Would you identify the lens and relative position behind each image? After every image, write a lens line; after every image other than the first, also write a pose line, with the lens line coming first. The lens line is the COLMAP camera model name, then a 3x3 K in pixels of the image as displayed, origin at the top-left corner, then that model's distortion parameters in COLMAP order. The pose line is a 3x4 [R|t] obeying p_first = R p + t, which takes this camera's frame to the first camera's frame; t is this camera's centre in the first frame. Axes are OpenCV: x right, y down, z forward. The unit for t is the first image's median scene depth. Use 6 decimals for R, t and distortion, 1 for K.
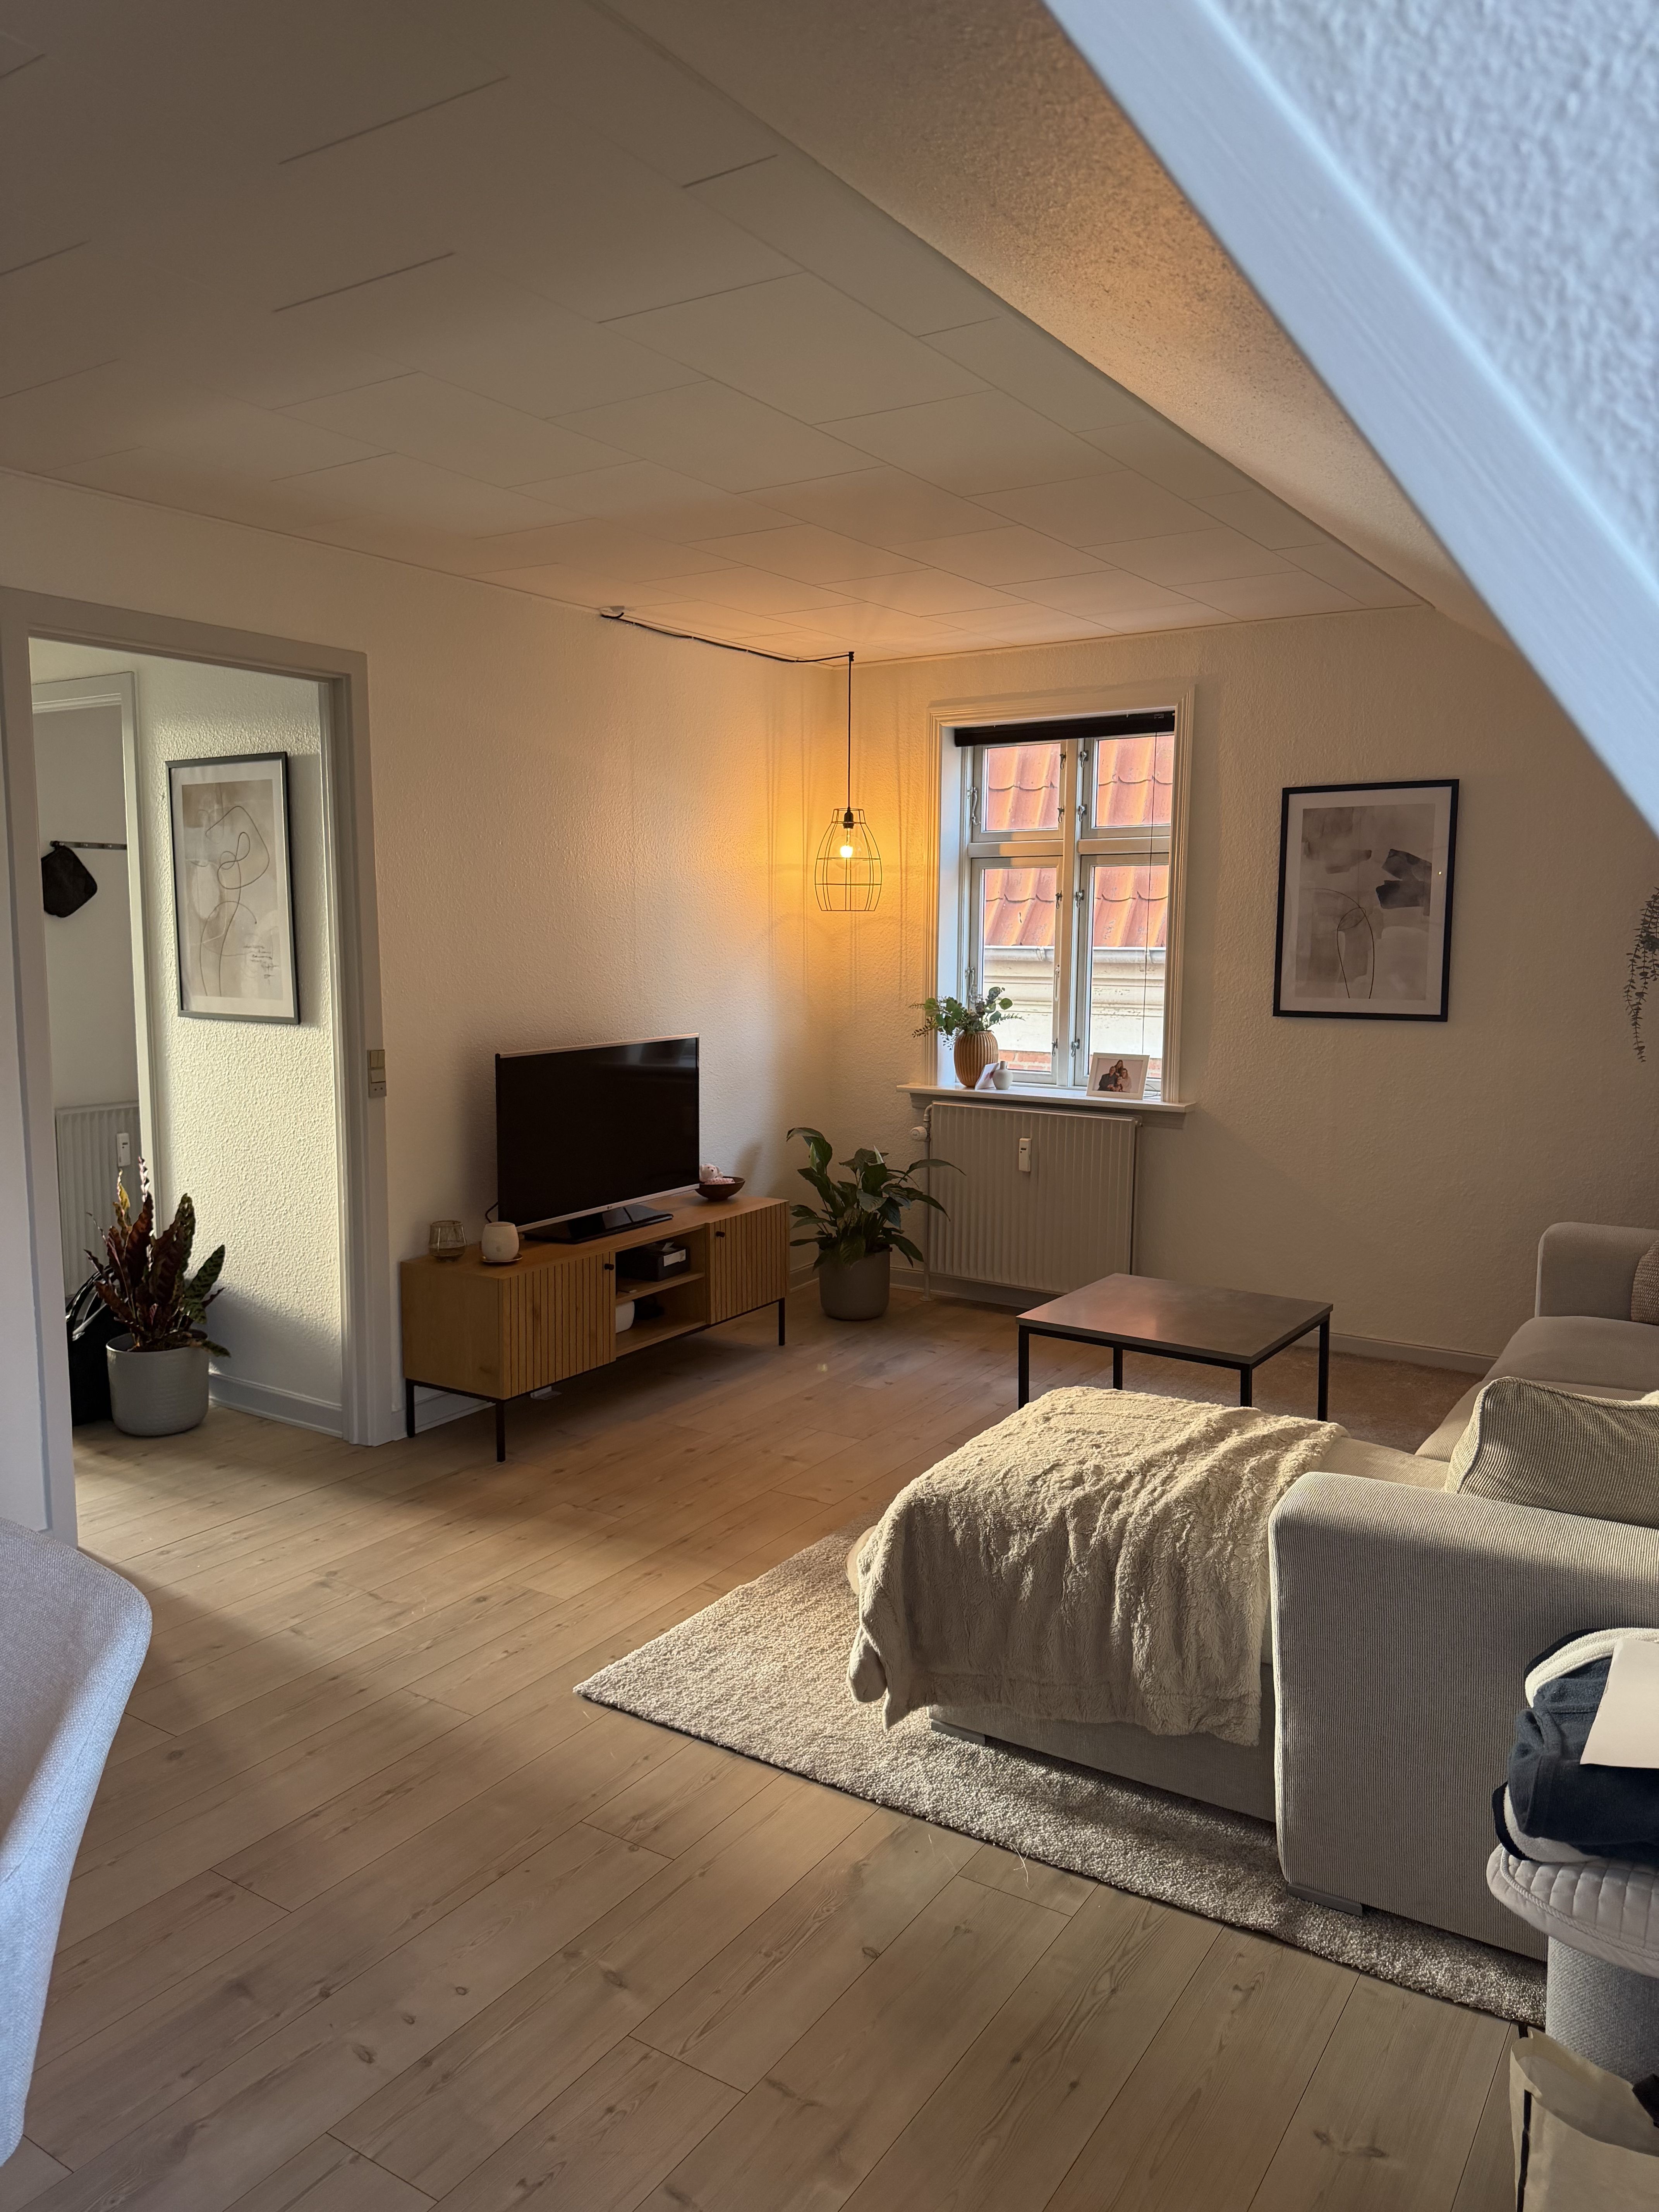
lens RADIAL K [[1560.2, 0, 835.2], [0, 1560.2, 1103.5], [0, 0, 1]] dist [0.011385, 0.002264]
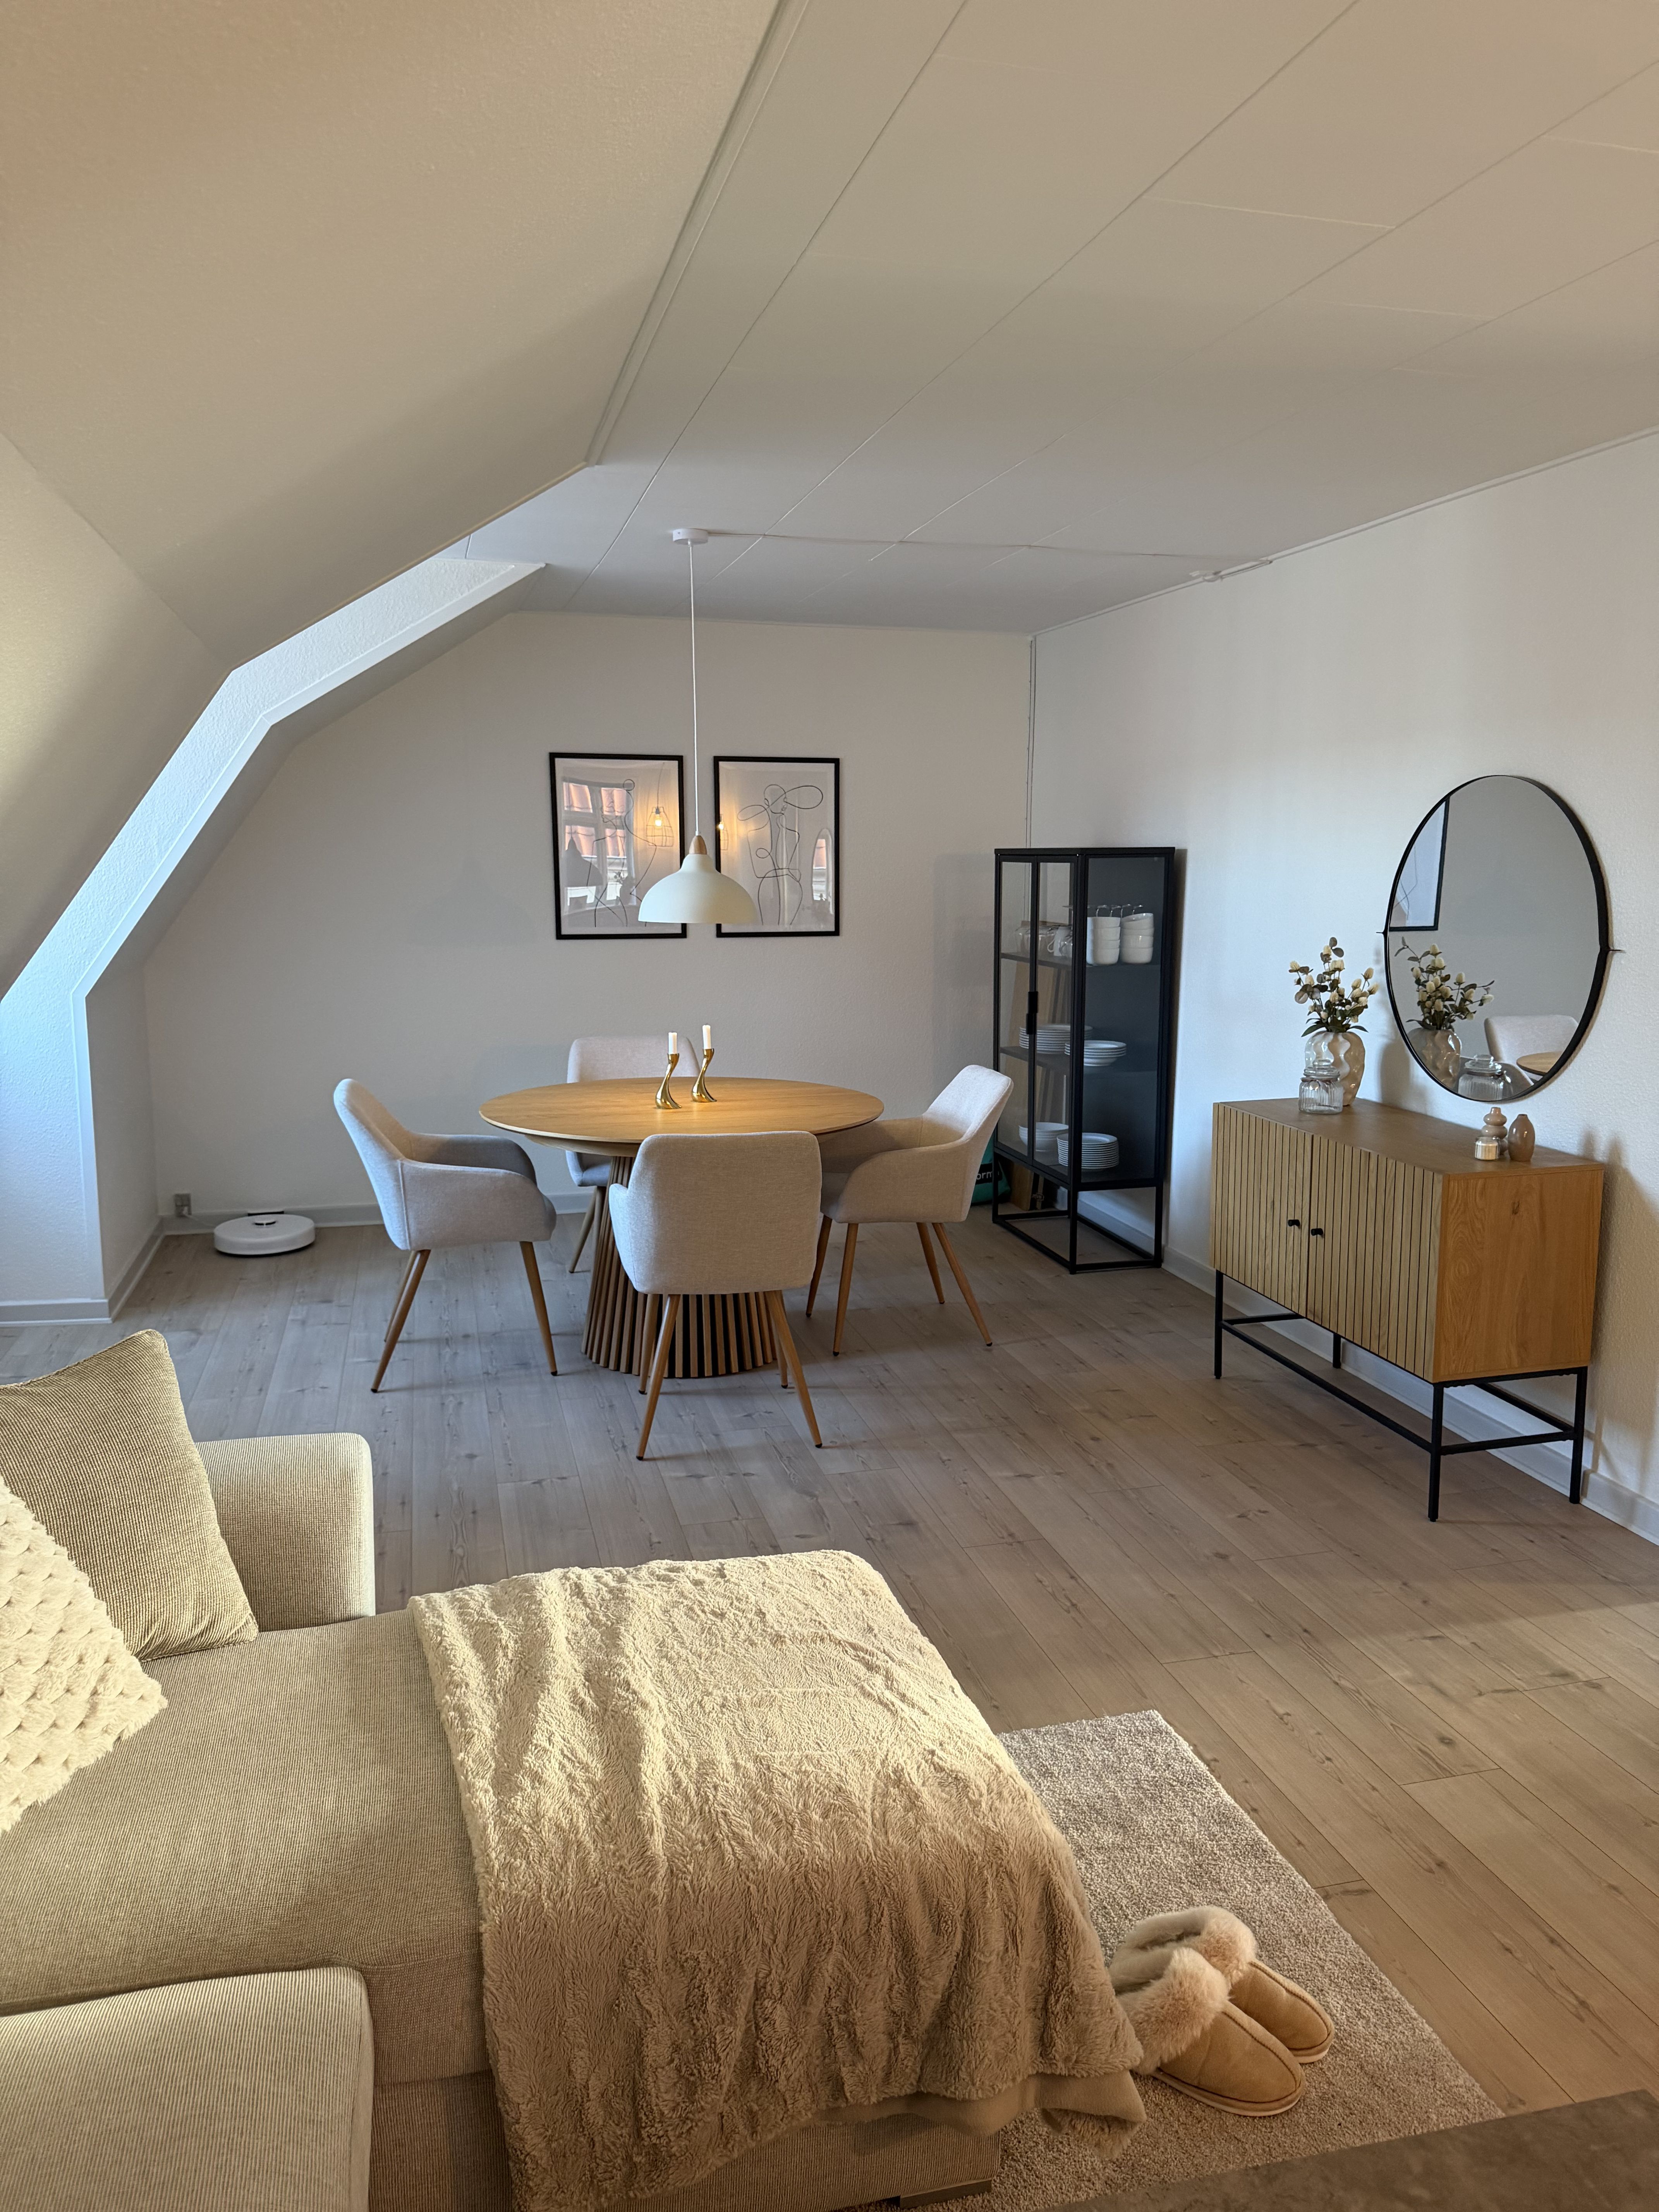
lens RADIAL K [[1560.2, 0, 828.3], [0, 1560.2, 1103.3], [0, 0, 1]] dist [0.011385, 0.002264]
pose [[-0.675873, 0.112282, -0.728415, 0.634746], [-0.081997, 0.970736, 0.225717, -0.183490], [0.732443, 0.212284, -0.646887, 1.445846]]
